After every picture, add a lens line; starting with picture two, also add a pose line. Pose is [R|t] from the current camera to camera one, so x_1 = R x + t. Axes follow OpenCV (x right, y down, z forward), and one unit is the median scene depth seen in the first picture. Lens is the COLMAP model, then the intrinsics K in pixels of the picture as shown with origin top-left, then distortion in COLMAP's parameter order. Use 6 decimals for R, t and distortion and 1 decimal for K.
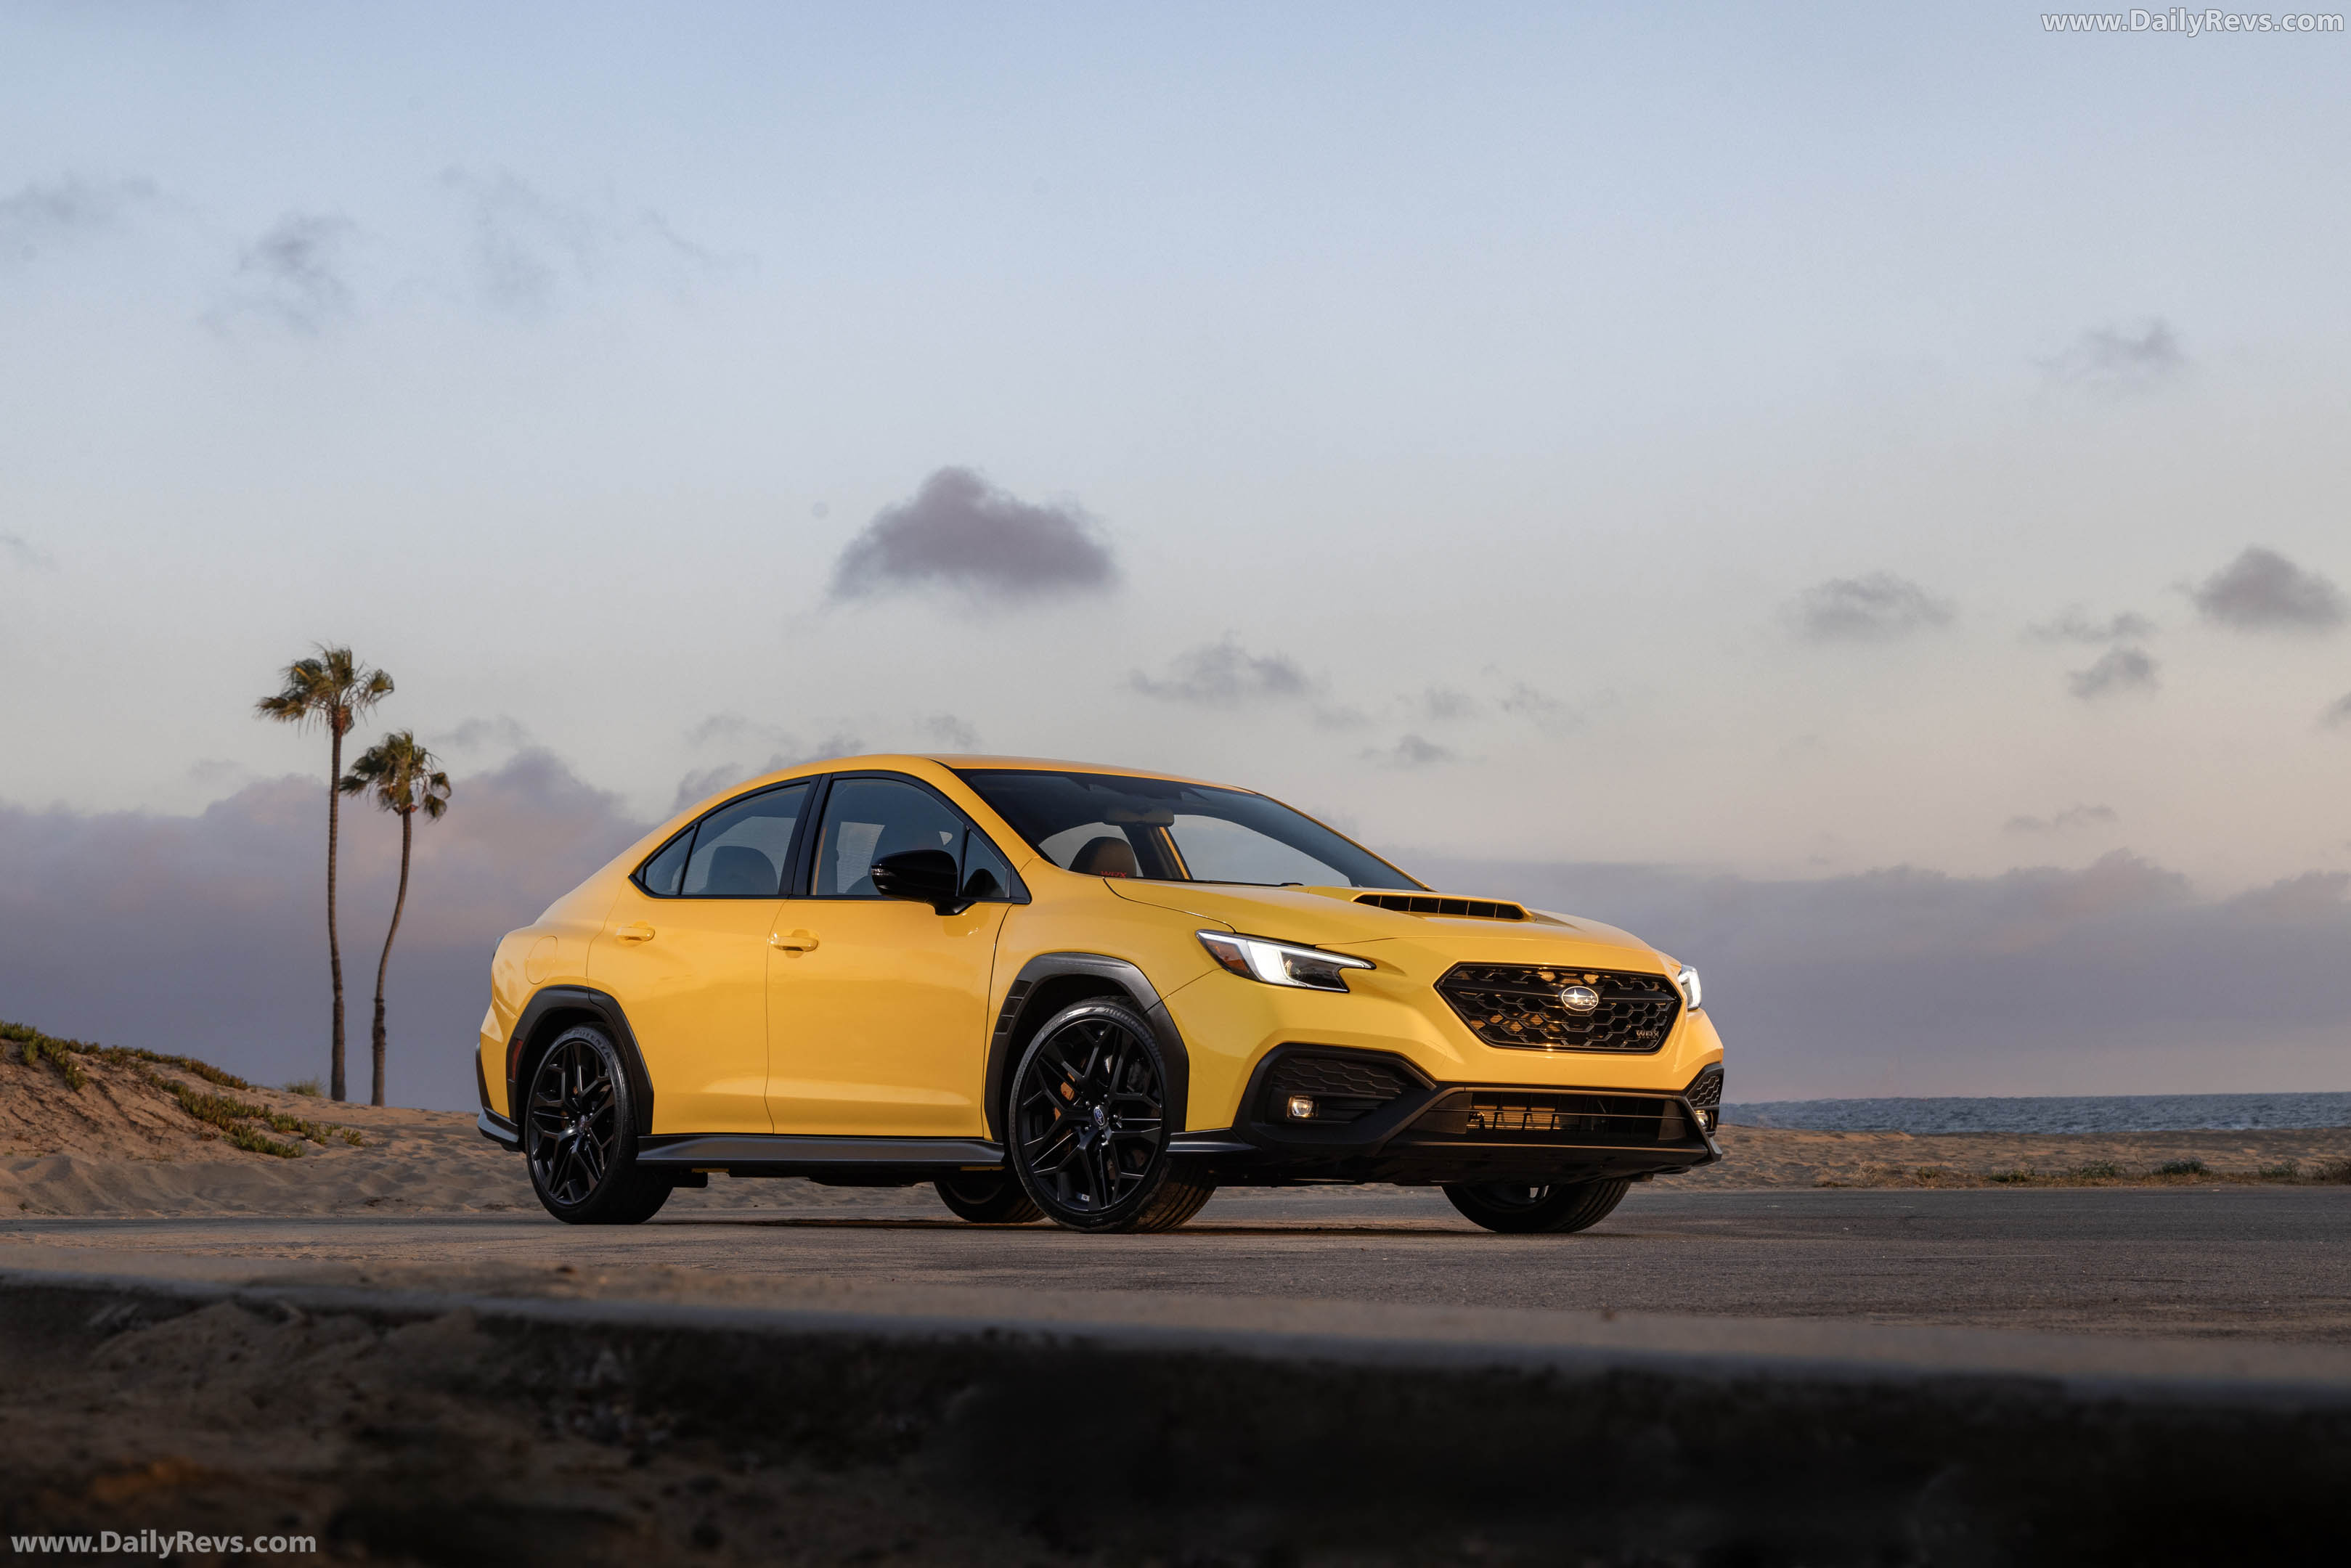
lens RADIAL K [[4370.1, 0, 1178.3], [0, 4370.1, 777.4], [0, 0, 1]] dist [0.044329, 0.000000]
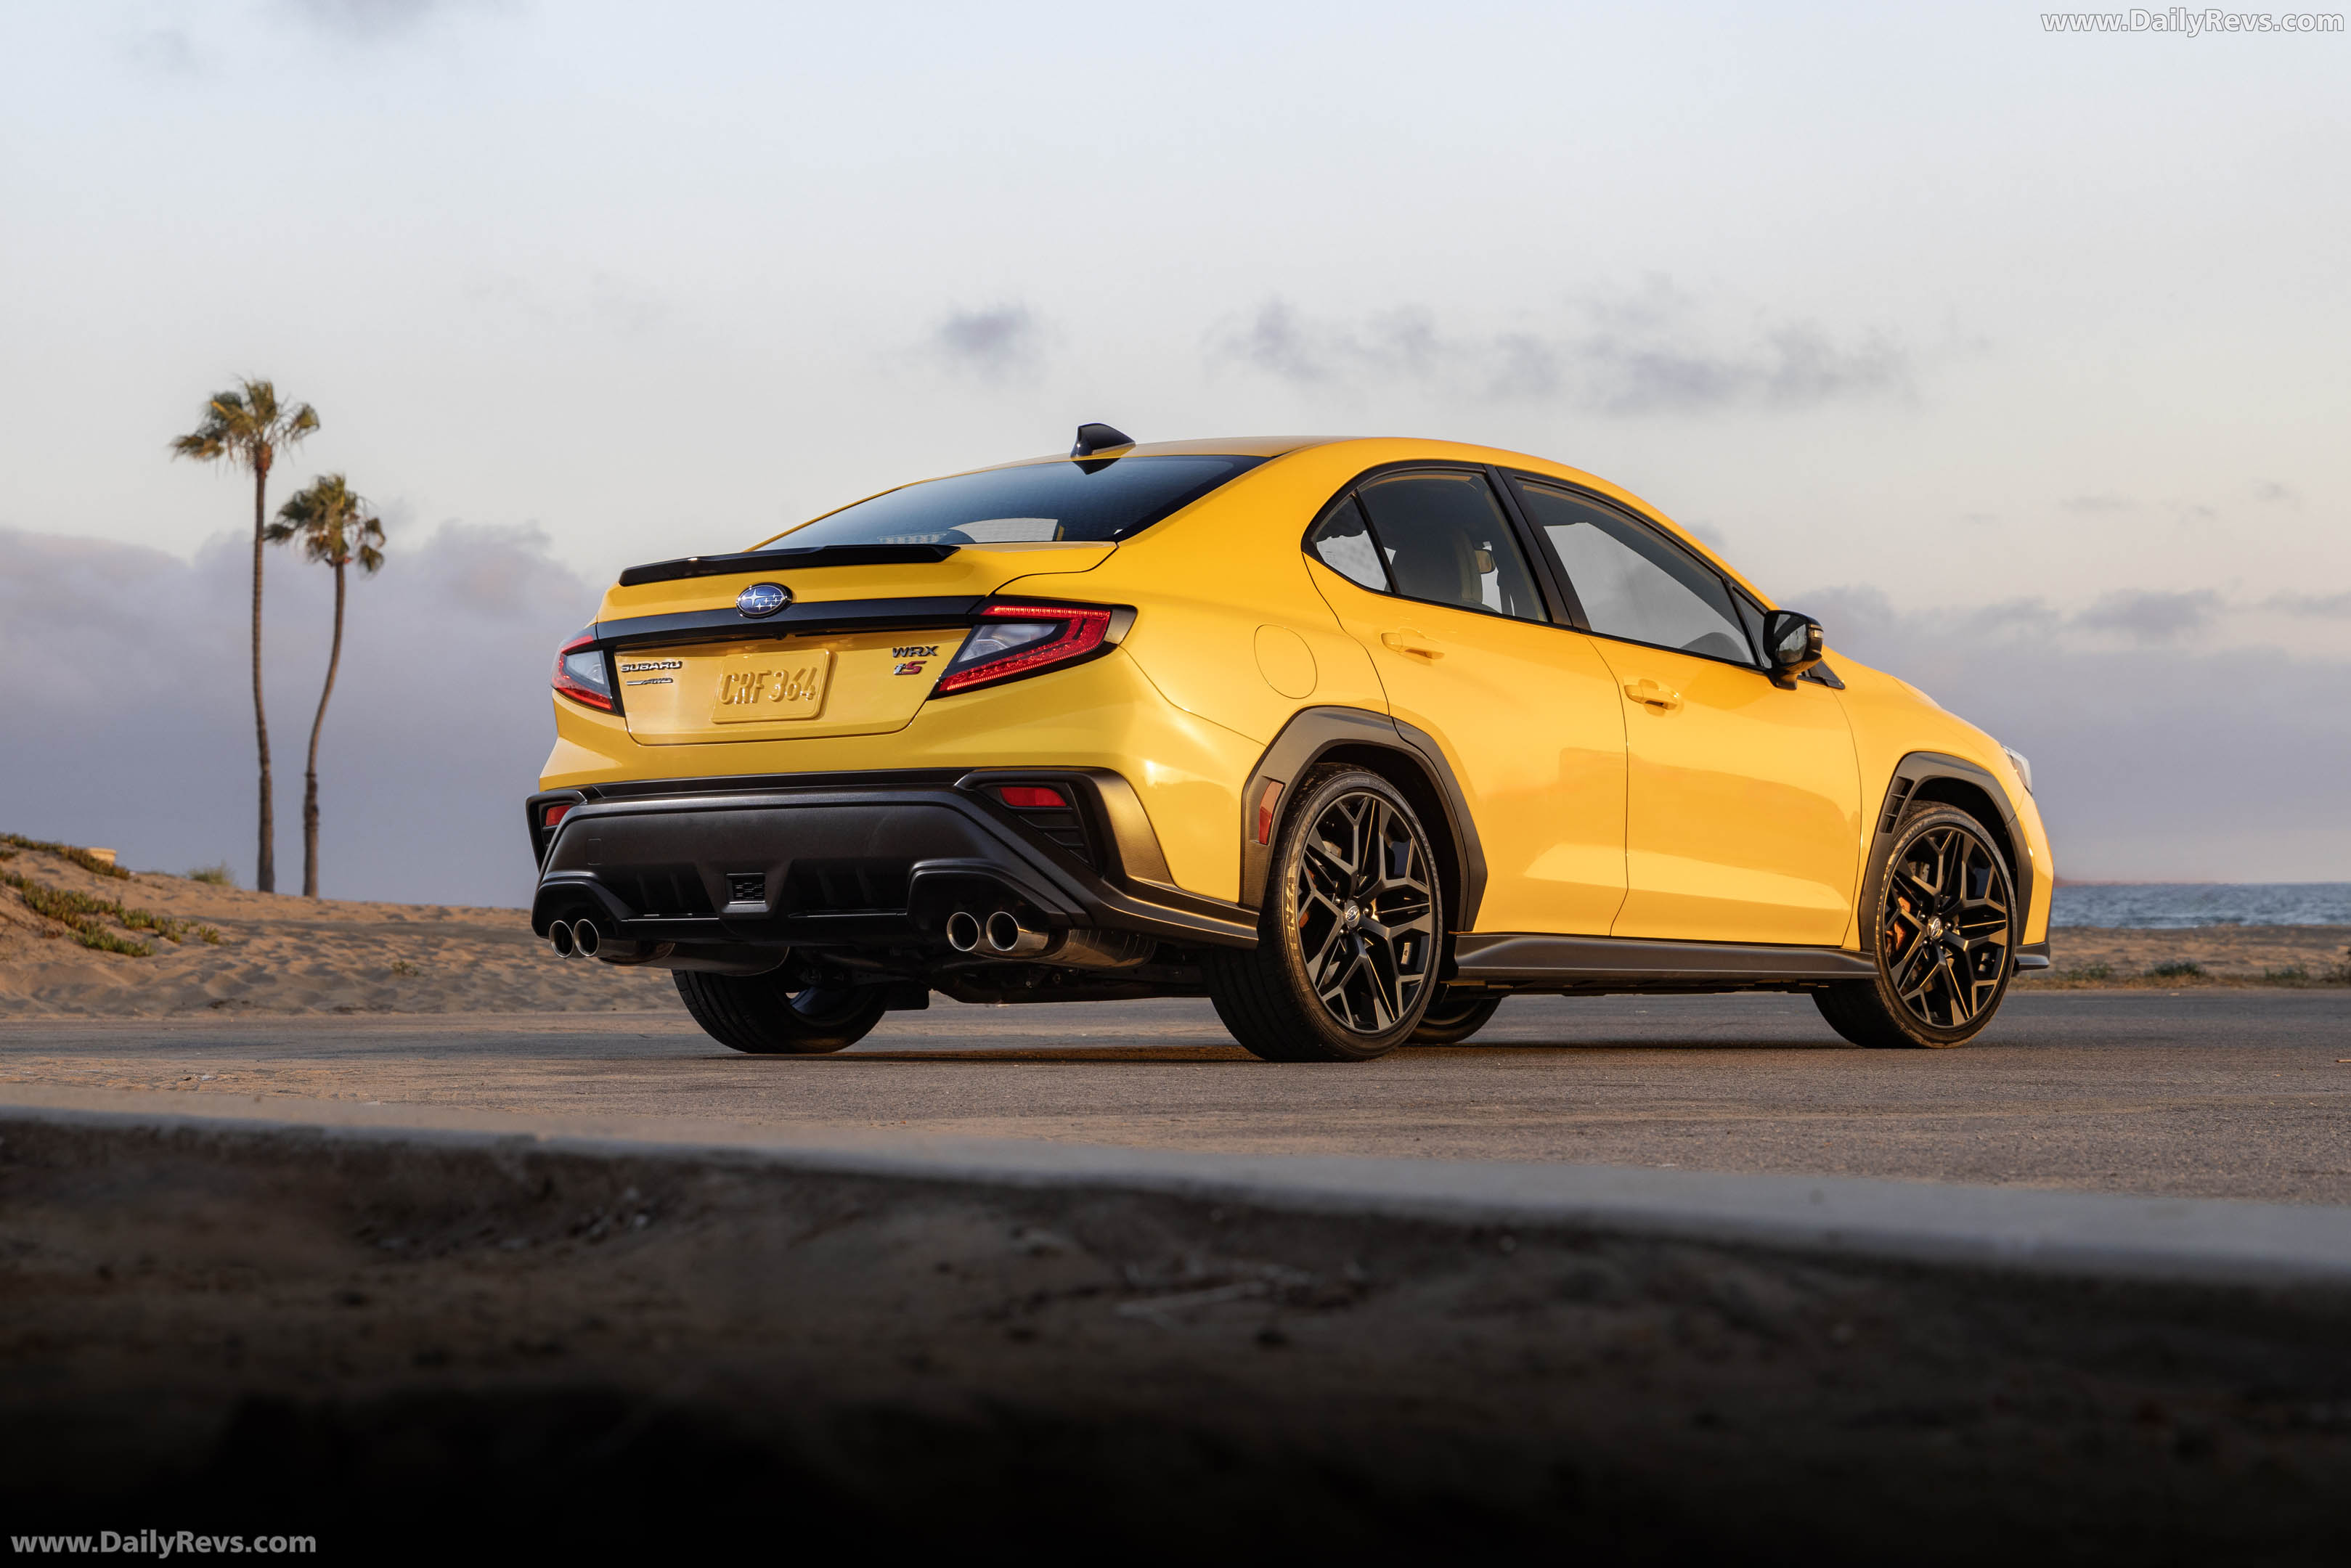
lens RADIAL K [[5032.4, 0, 1176.4], [0, 5032.4, 843.4], [0, 0, 1]] dist [0.040414, 0.000000]
pose [[0.999849, 0.000771, -0.017332, 0.041022], [0.000368, 0.997846, 0.065592, -0.008885], [0.017345, -0.065589, 0.997696, -0.079945]]
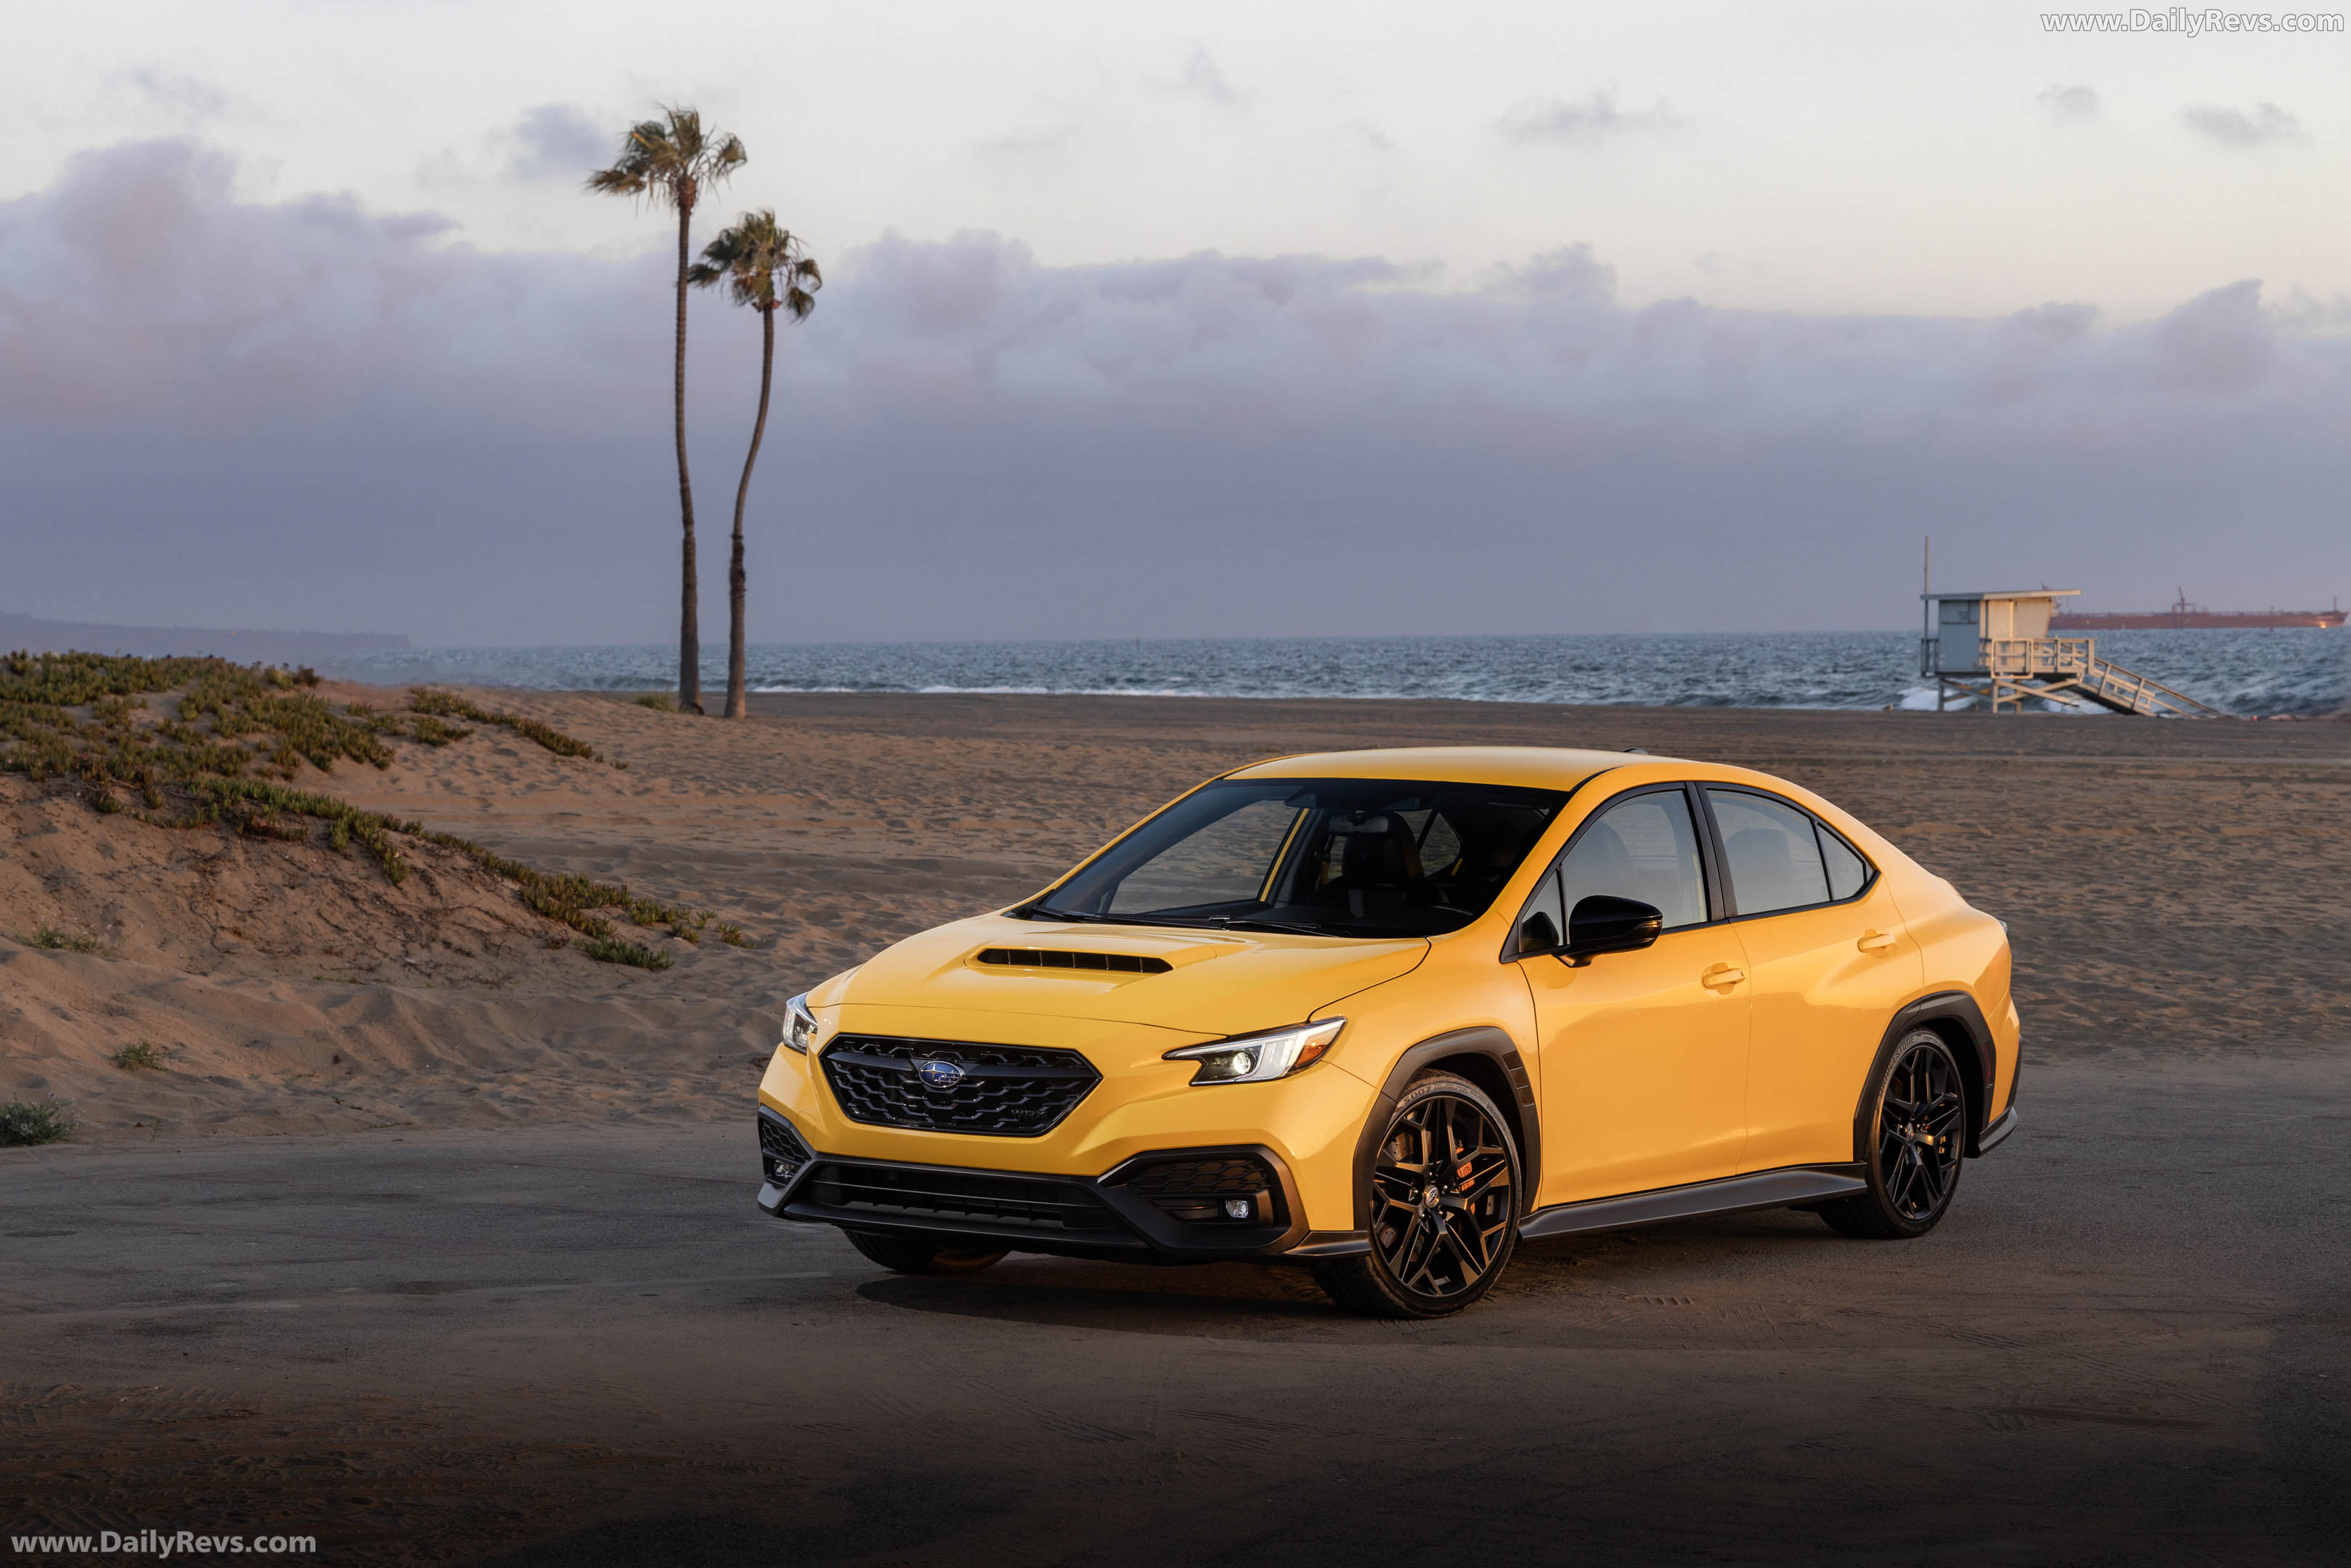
lens RADIAL K [[5275.7, 0, 1162.2], [0, 5275.7, 768.1], [0, 0, 1]] dist [0.084060, 0.000000]
pose [[0.995164, 0.012157, -0.097472, -0.015564], [-0.001123, 0.993655, 0.112464, -0.063588], [0.098220, -0.111810, 0.988864, 0.049673]]
